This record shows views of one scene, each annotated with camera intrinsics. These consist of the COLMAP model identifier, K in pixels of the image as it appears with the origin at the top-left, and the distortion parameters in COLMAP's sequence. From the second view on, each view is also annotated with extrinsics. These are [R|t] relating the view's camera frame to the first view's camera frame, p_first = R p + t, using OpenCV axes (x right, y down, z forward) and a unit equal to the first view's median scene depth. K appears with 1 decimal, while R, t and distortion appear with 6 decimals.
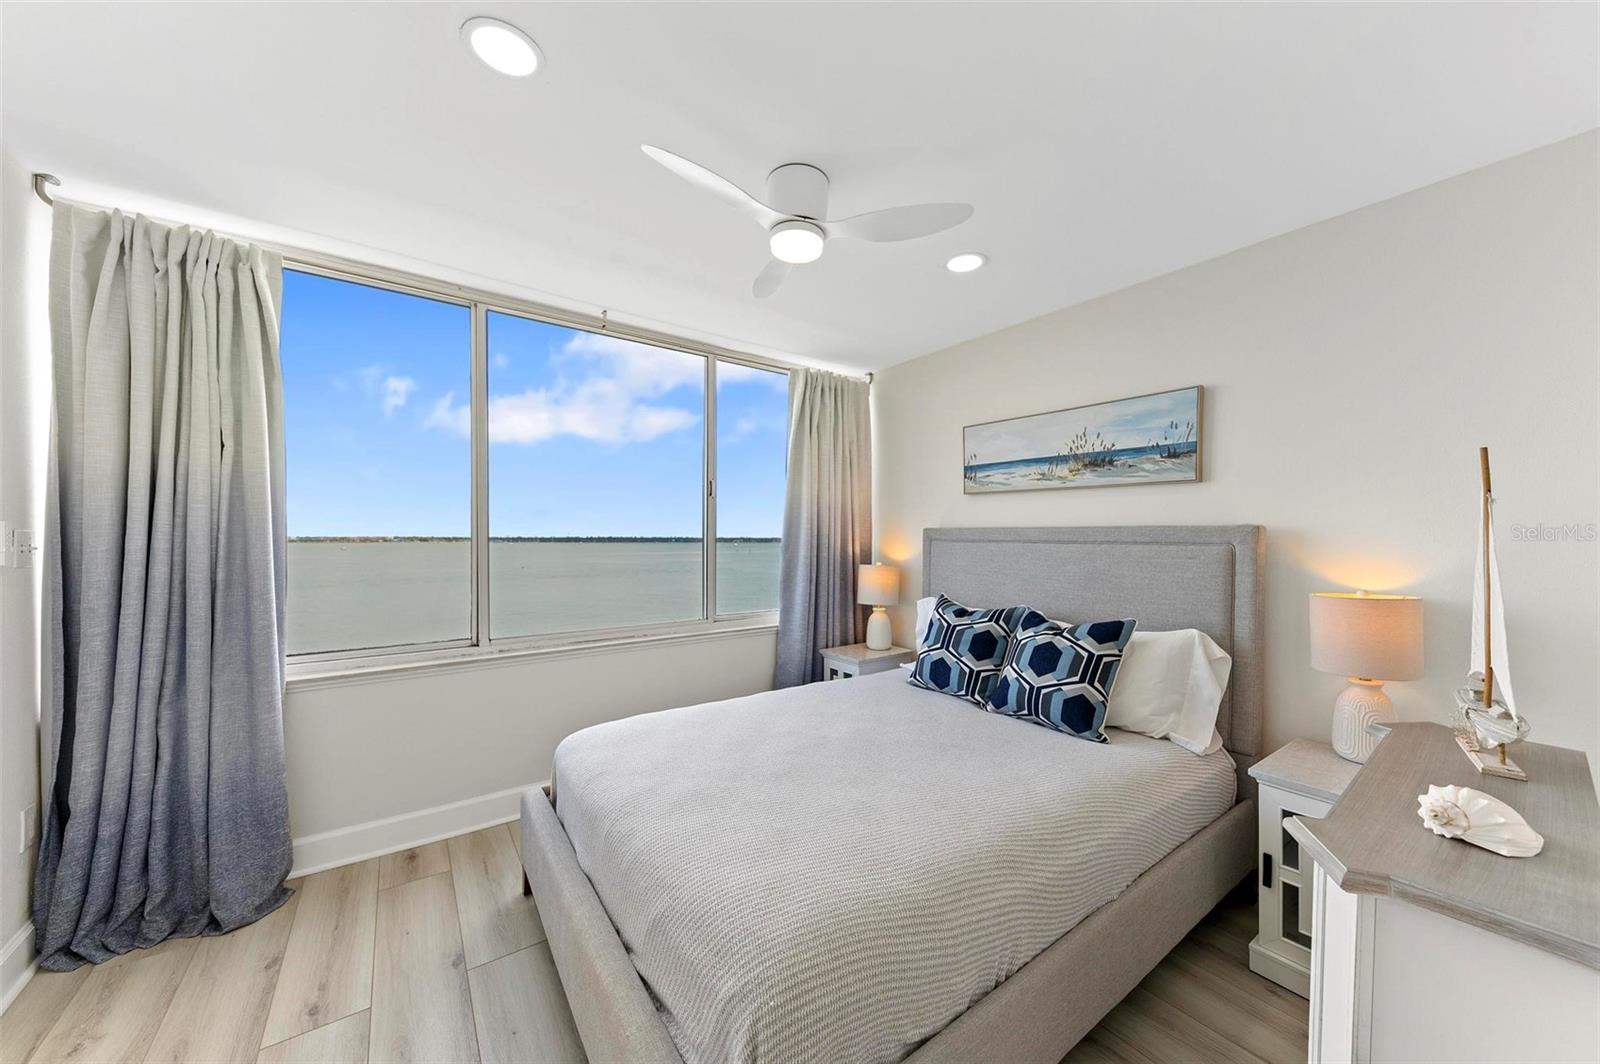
lens RADIAL K [[565.2, 0, 810.9], [0, 565.2, 547.0], [0, 0, 1]] dist [0.002989, -0.001495]
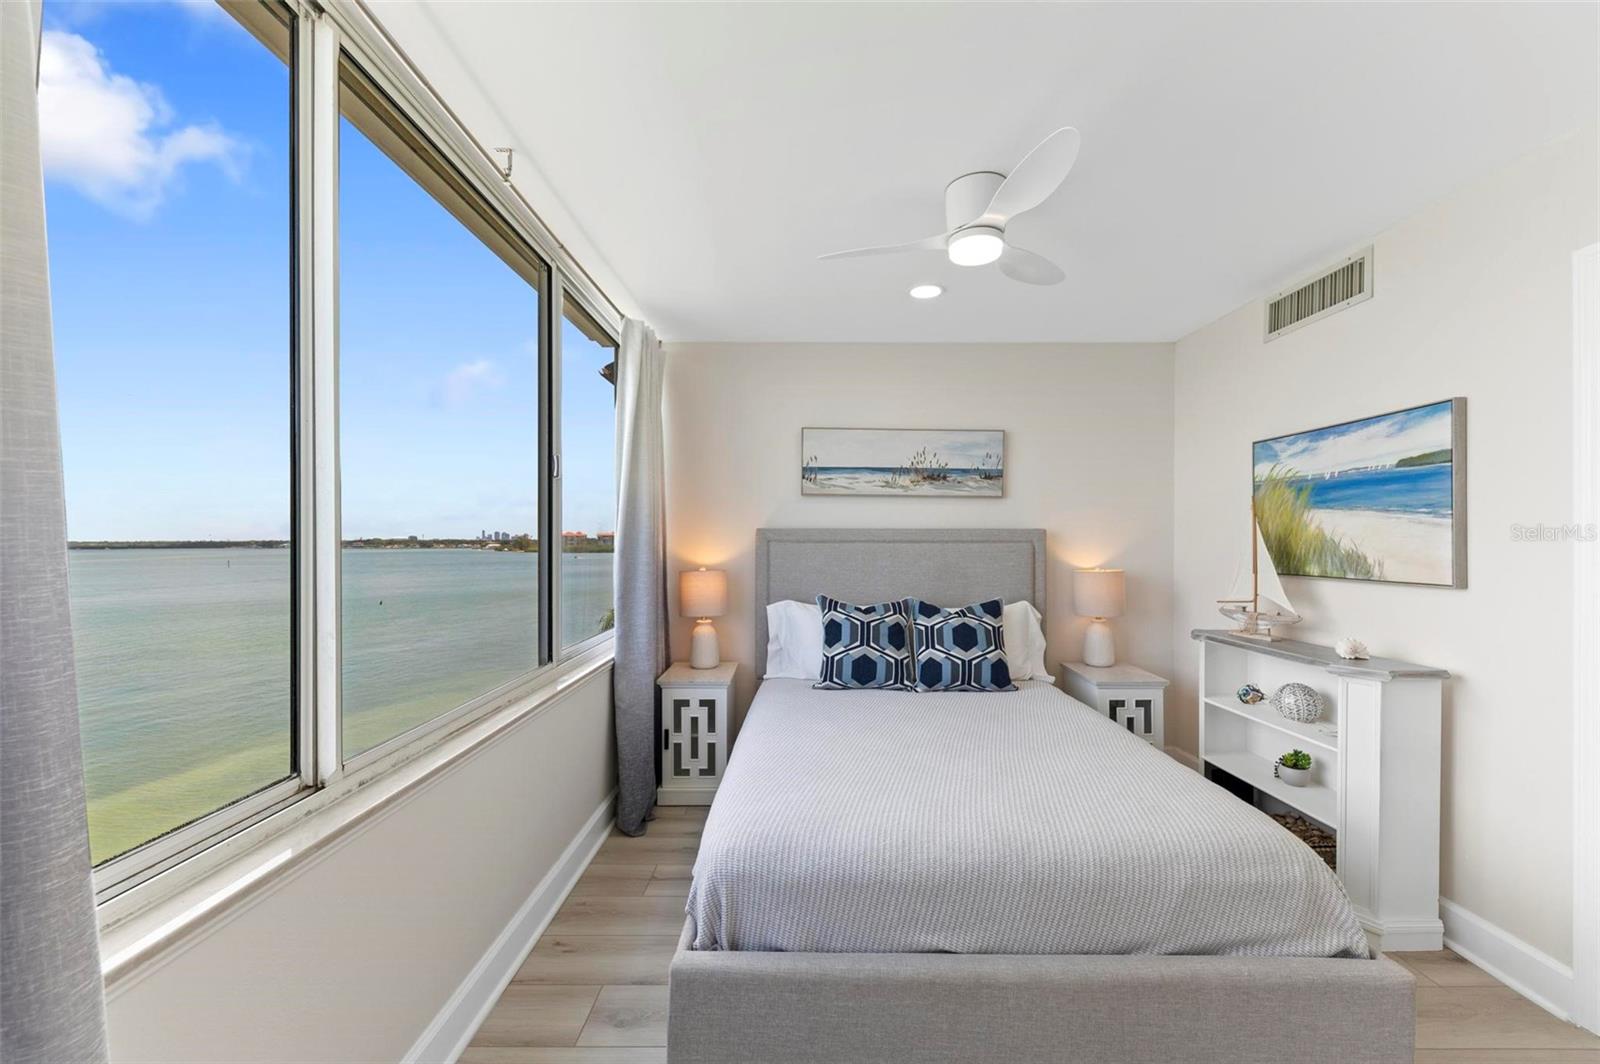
lens RADIAL K [[644.5, 0, 816.0], [0, 644.5, 541.4], [0, 0, 1]] dist [0.020415, -0.003261]
pose [[0.575608, -0.006984, 0.817696, -0.799355], [0.018857, 0.999811, -0.004735, -0.006312], [-0.817508, 0.018145, 0.575631, 0.400911]]
